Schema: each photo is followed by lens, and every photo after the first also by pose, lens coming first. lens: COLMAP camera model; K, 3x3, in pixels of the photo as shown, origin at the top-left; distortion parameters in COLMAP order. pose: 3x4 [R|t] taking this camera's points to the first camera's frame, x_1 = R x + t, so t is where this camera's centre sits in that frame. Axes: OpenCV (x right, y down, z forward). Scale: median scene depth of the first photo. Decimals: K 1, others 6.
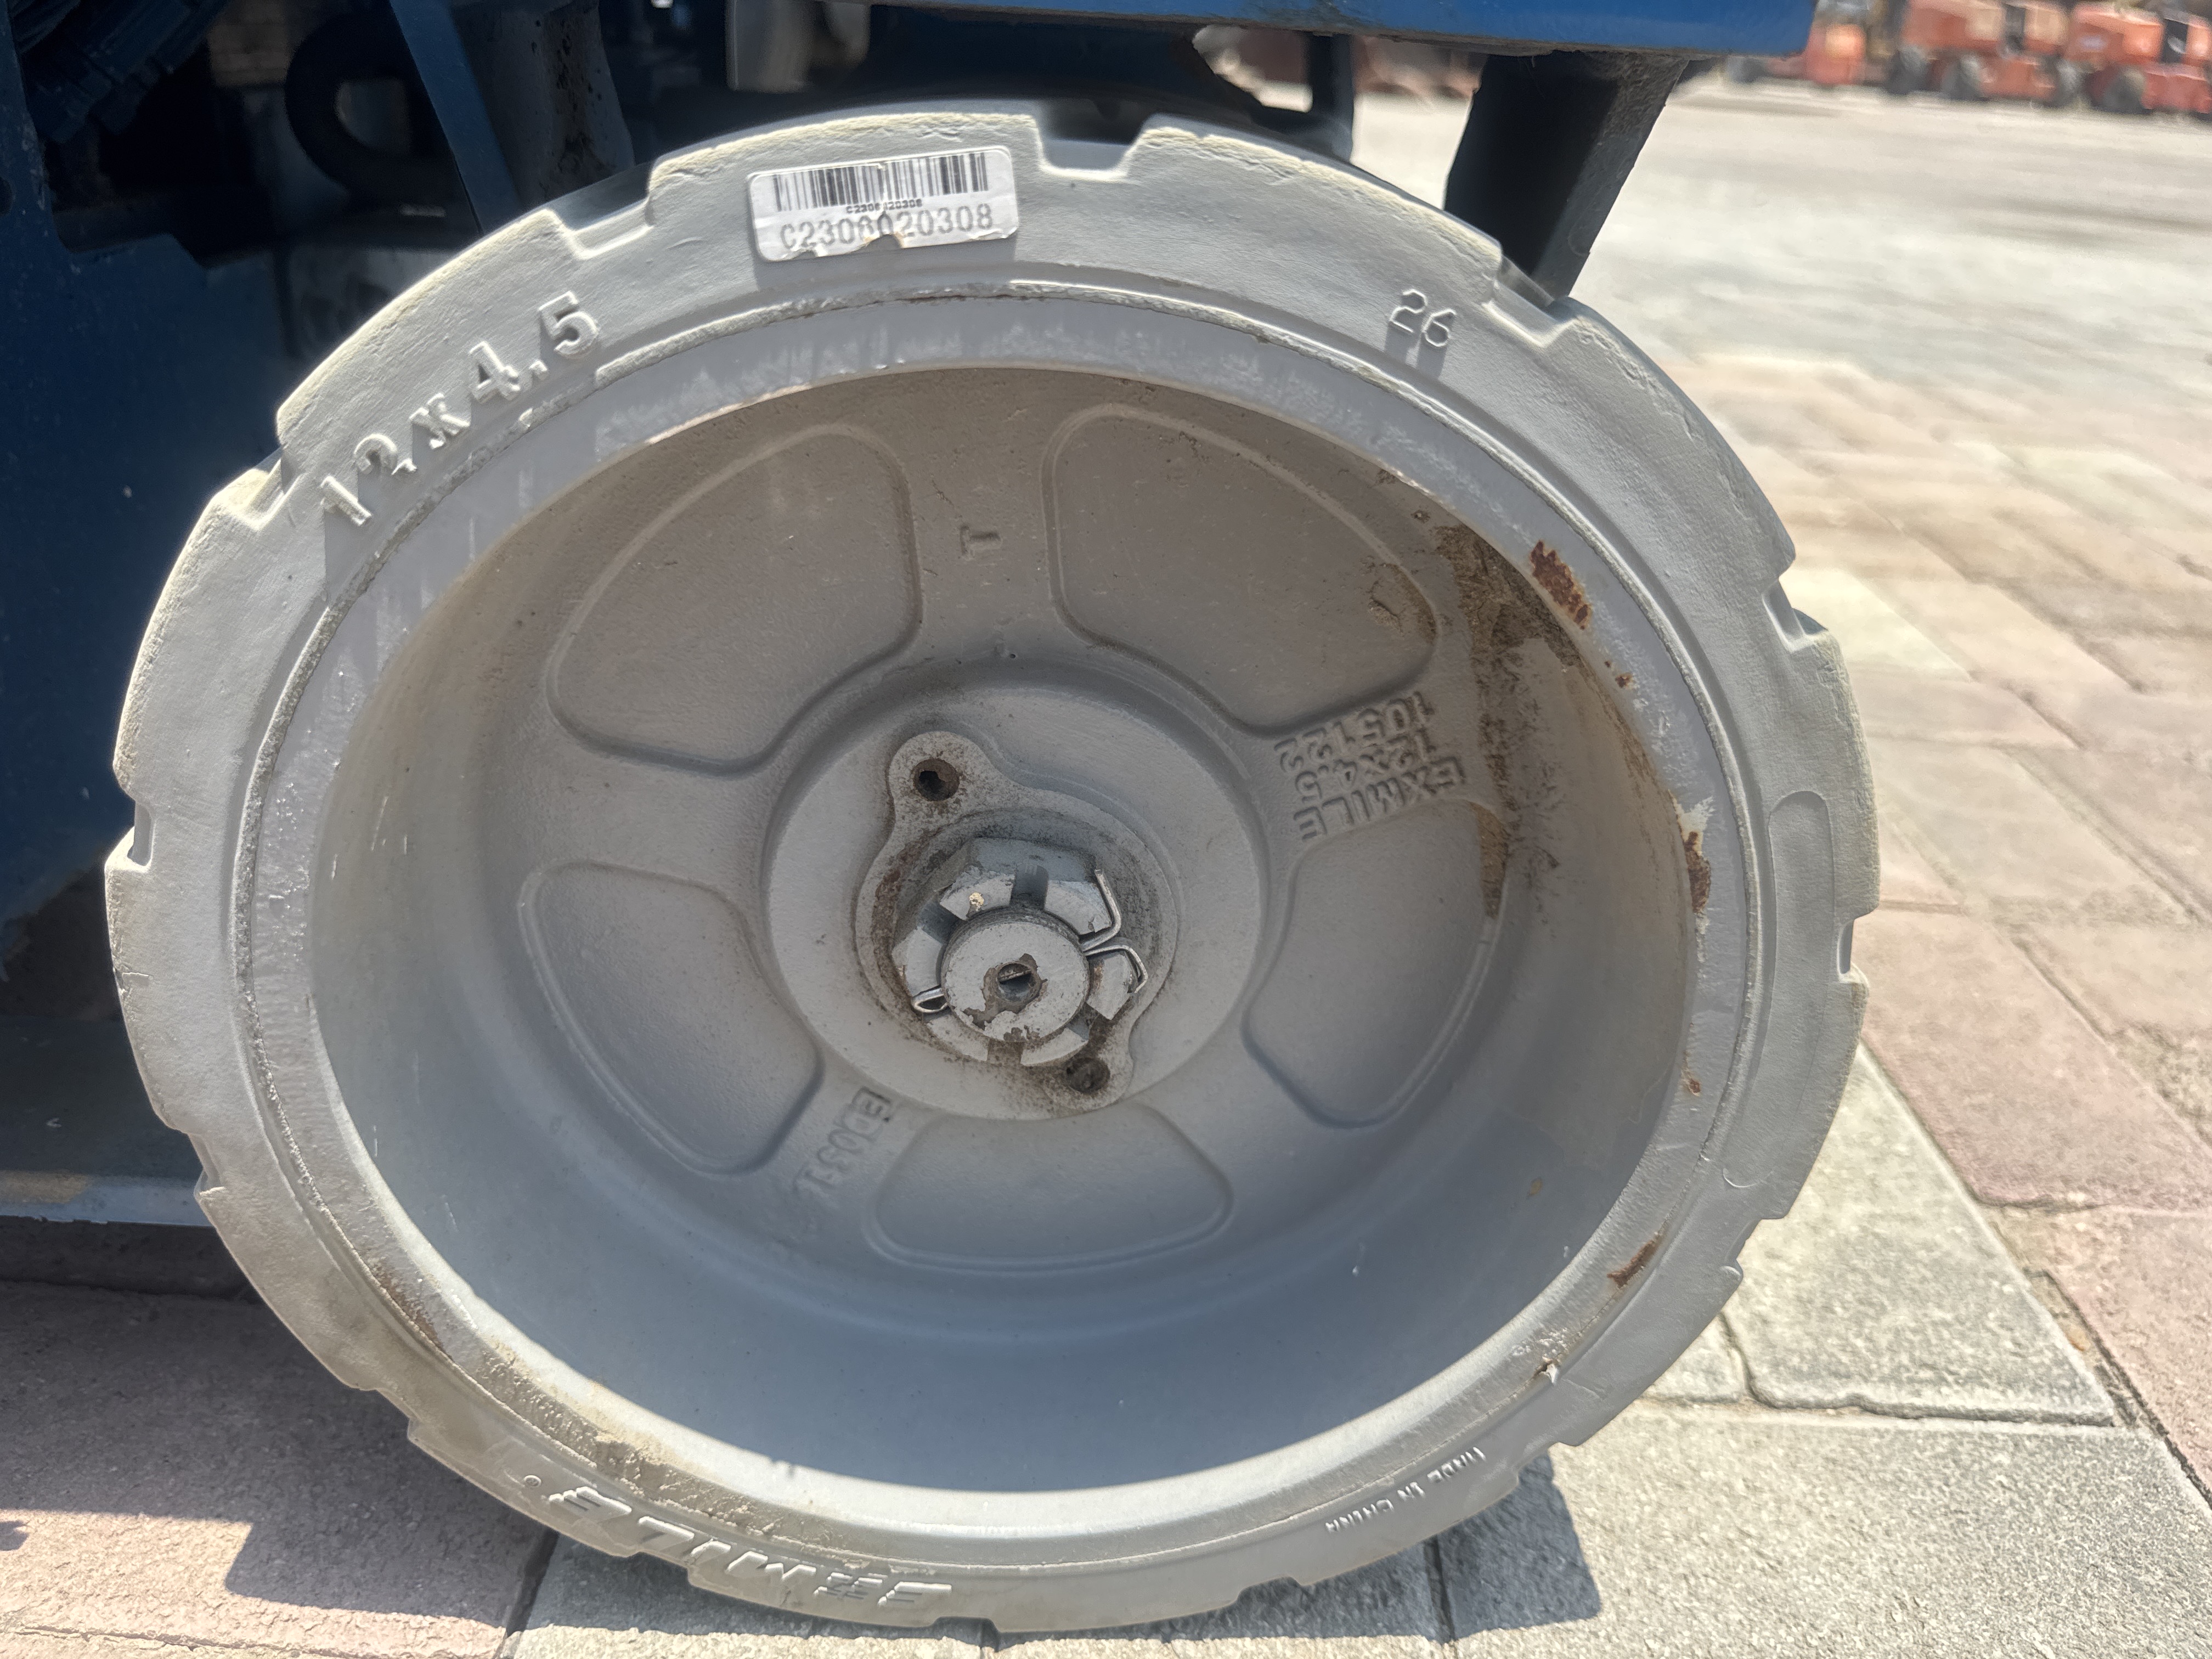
lens RADIAL K [[1612.5, 0, 1103.3], [0, 1612.5, 839.9], [0, 0, 1]] dist [-0.023752, -0.005913]
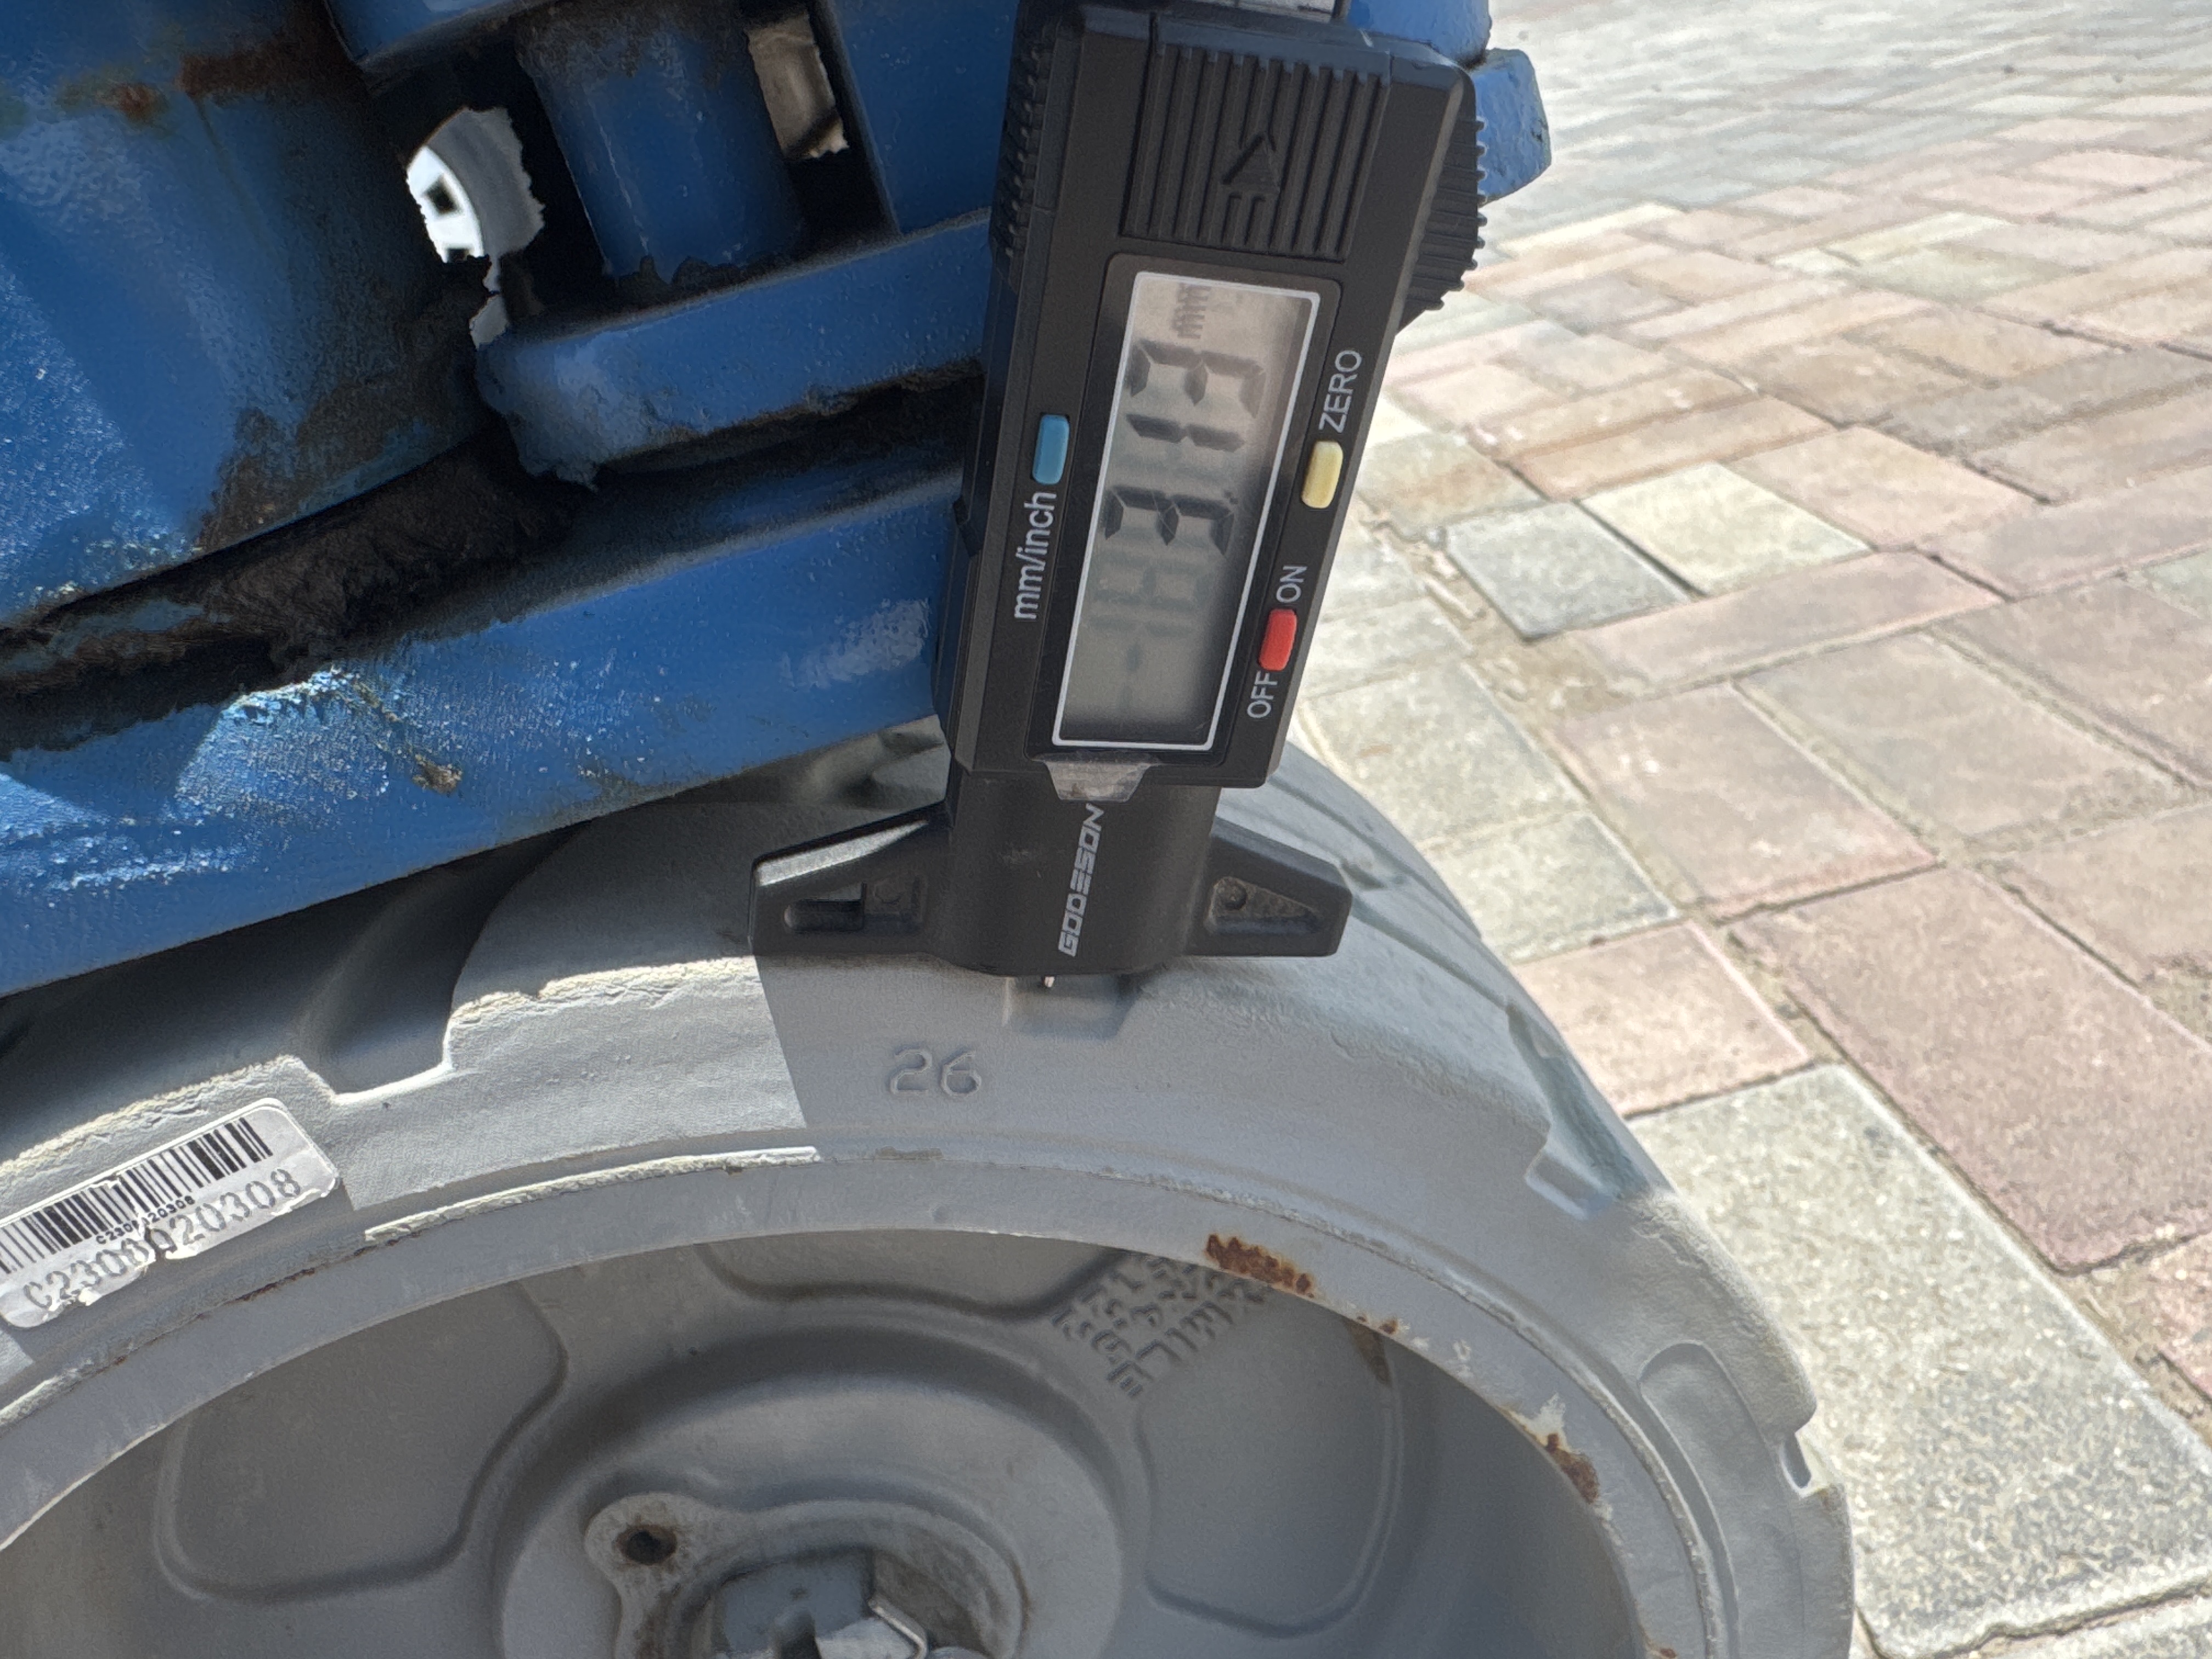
lens RADIAL K [[1576.9, 0, 1106.0], [0, 1576.9, 829.5], [0, 0, 1]] dist [-0.016774, 0.007729]
pose [[0.946238, -0.323313, -0.010141, 0.155350], [0.323350, 0.946277, 0.002174, -0.200177], [0.008894, -0.005337, 0.999946, 0.148098]]
